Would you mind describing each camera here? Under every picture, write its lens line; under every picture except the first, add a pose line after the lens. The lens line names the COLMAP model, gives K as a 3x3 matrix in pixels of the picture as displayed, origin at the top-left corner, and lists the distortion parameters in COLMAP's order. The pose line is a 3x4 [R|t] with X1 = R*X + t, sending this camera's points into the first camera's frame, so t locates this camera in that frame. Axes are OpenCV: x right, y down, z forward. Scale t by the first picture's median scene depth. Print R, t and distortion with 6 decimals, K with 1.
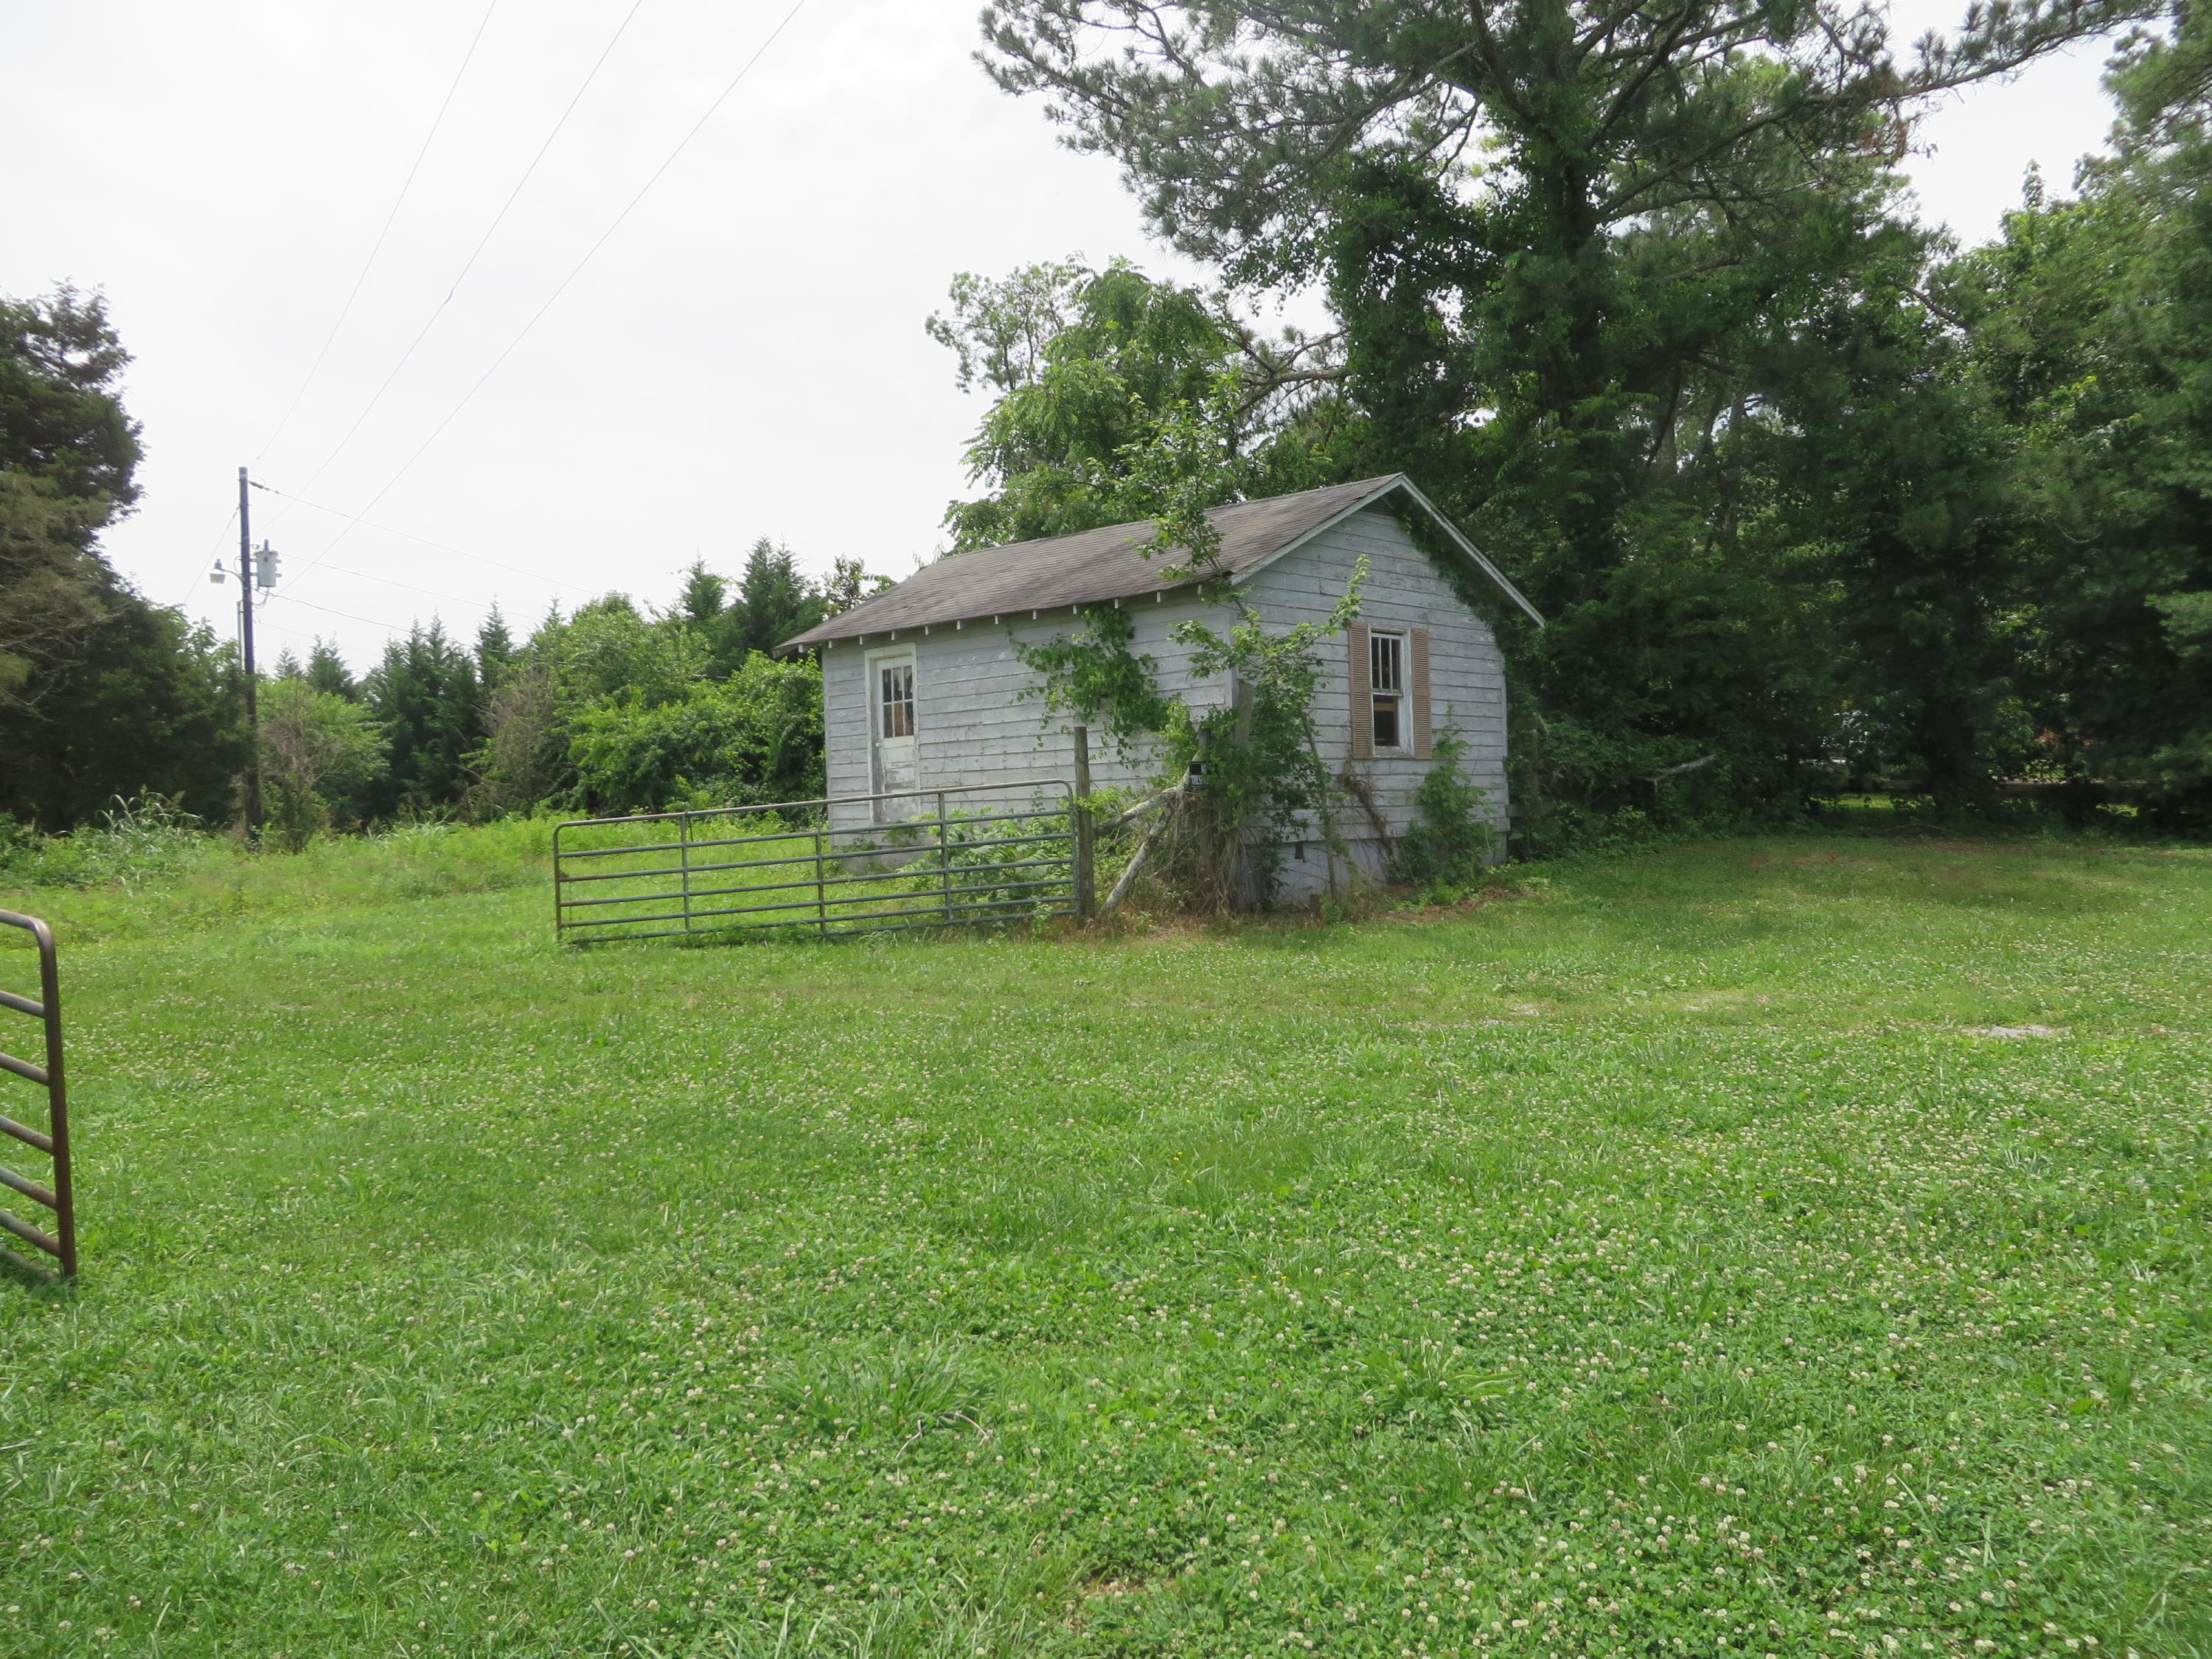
lens RADIAL K [[1591.7, 0, 1113.0], [0, 1591.7, 827.8], [0, 0, 1]] dist [-0.030997, 0.000421]
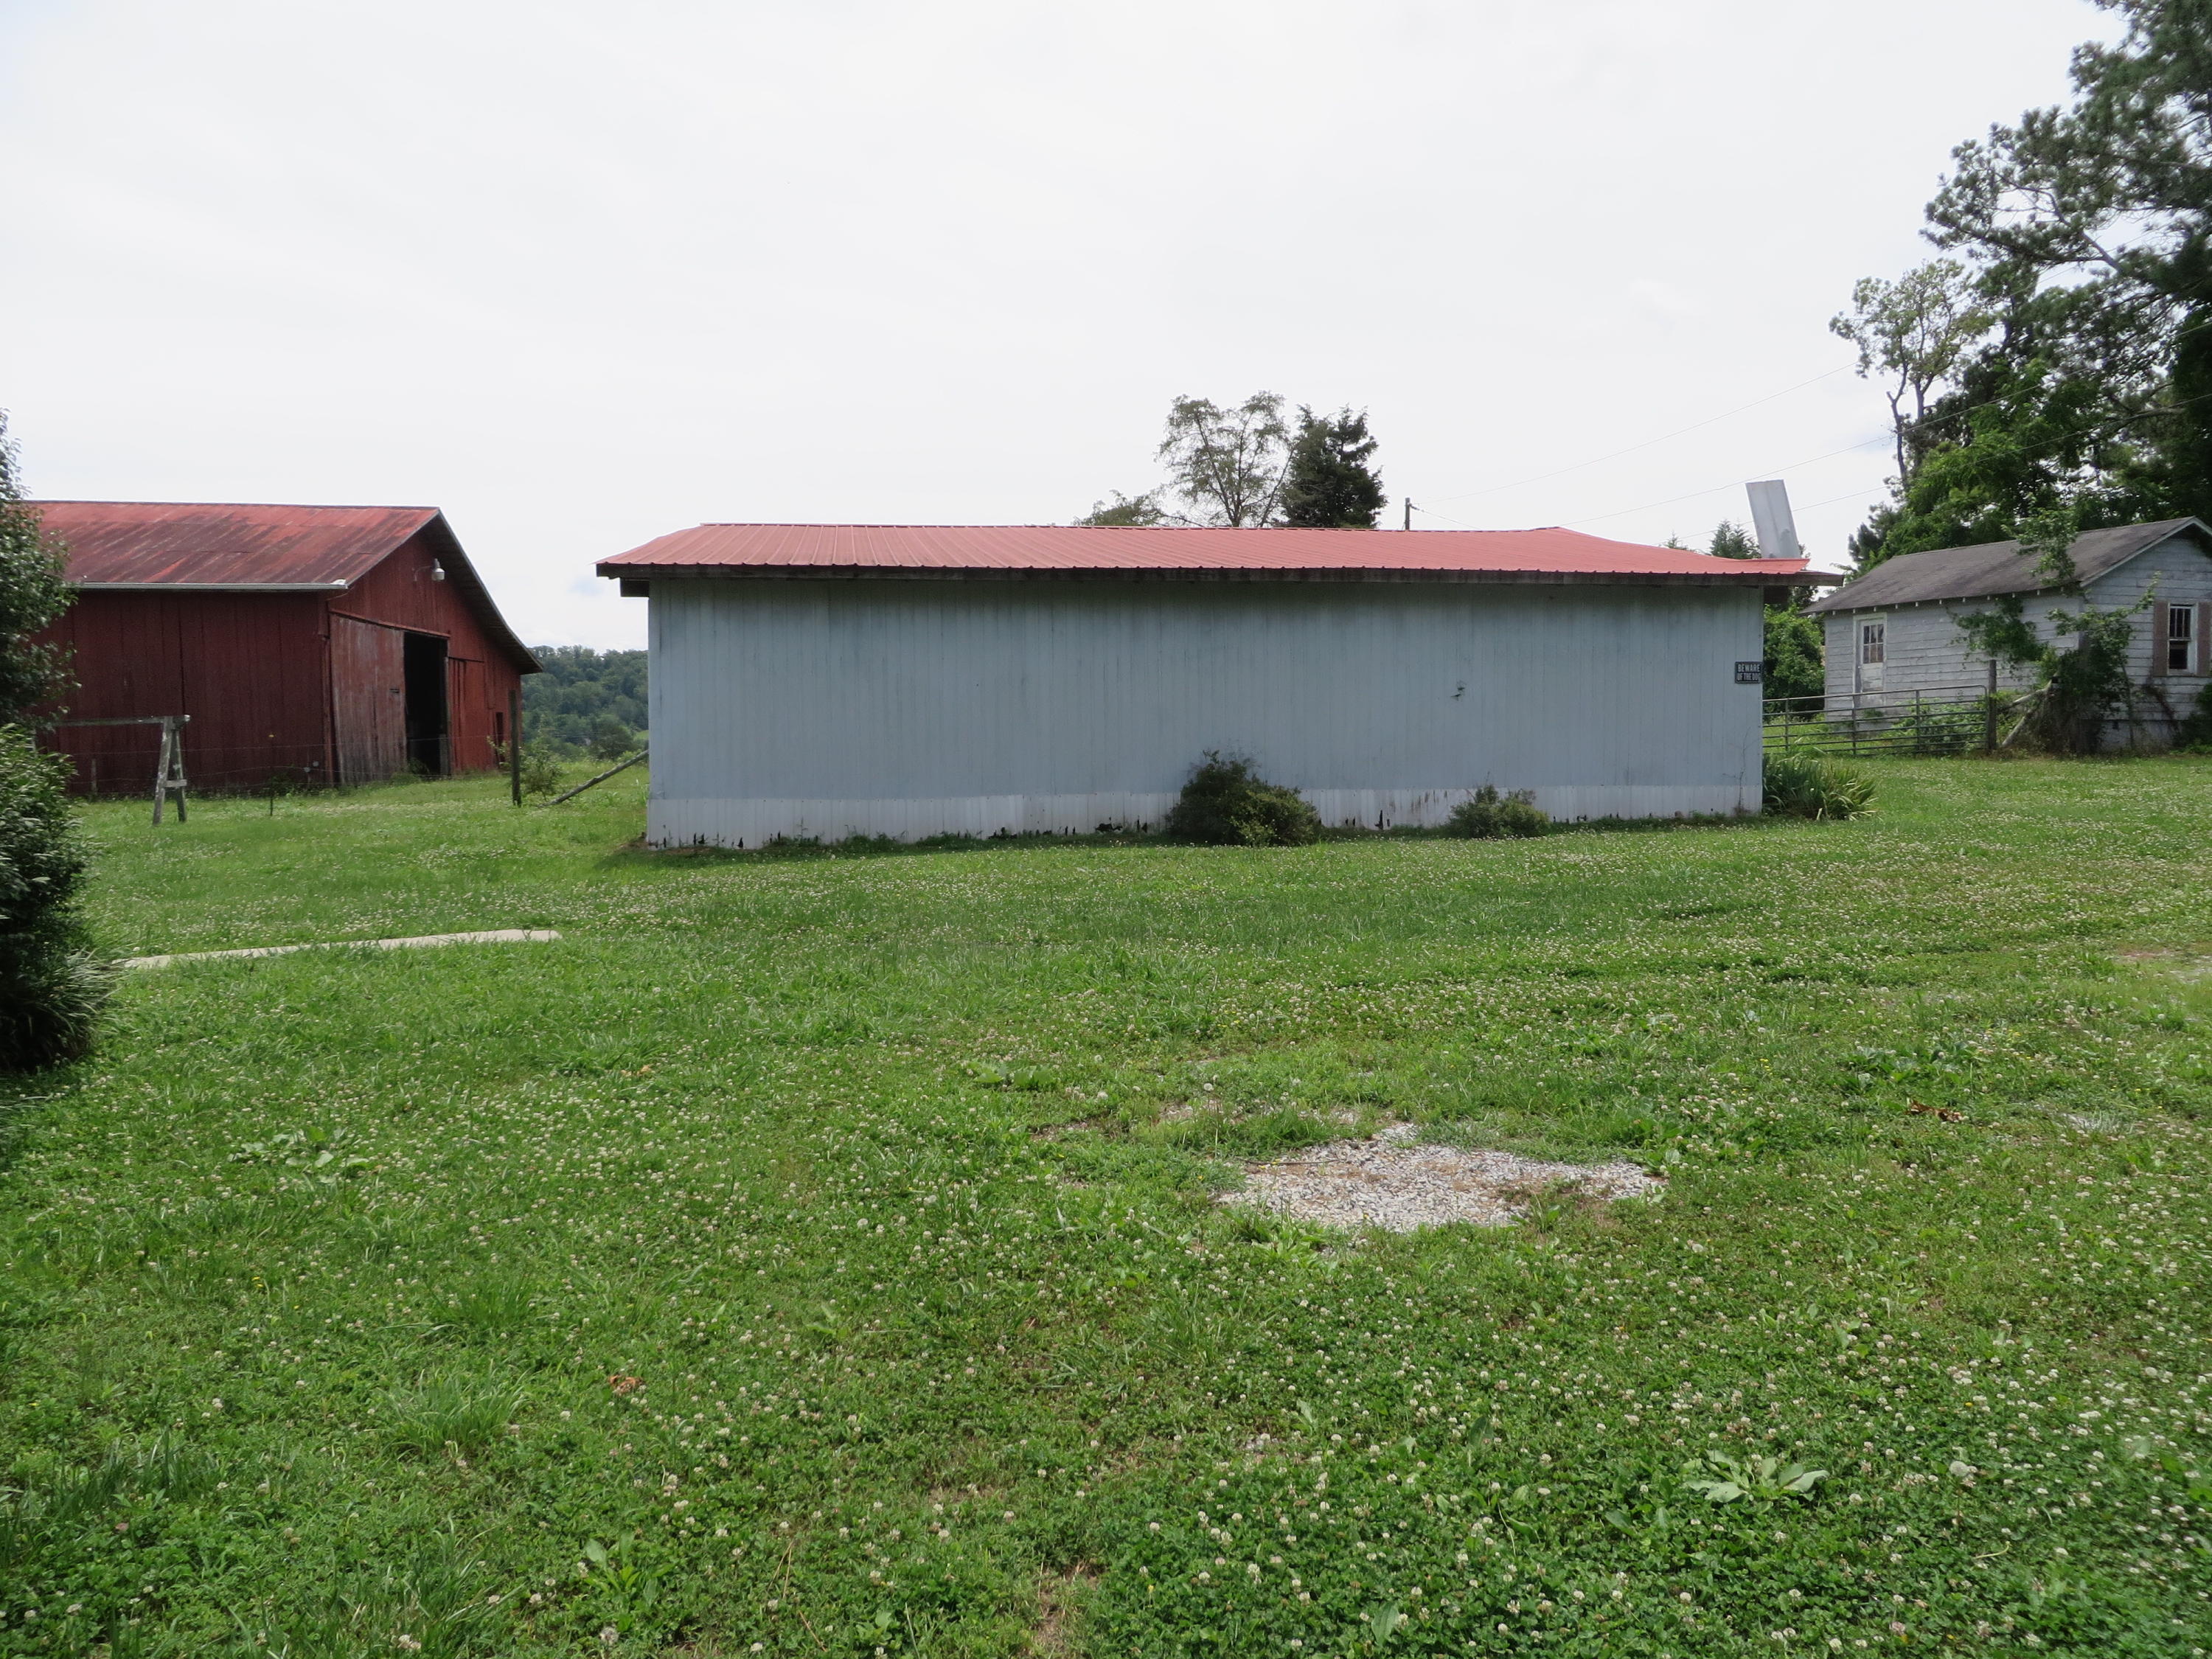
lens RADIAL K [[1591.7, 0, 1091.0], [0, 1591.7, 825.0], [0, 0, 1]] dist [-0.030997, 0.000421]
pose [[0.875700, 0.047518, -0.480511, -0.044537], [-0.023585, 0.998167, 0.055728, 0.055131], [0.482279, -0.037468, 0.875216, -1.161383]]
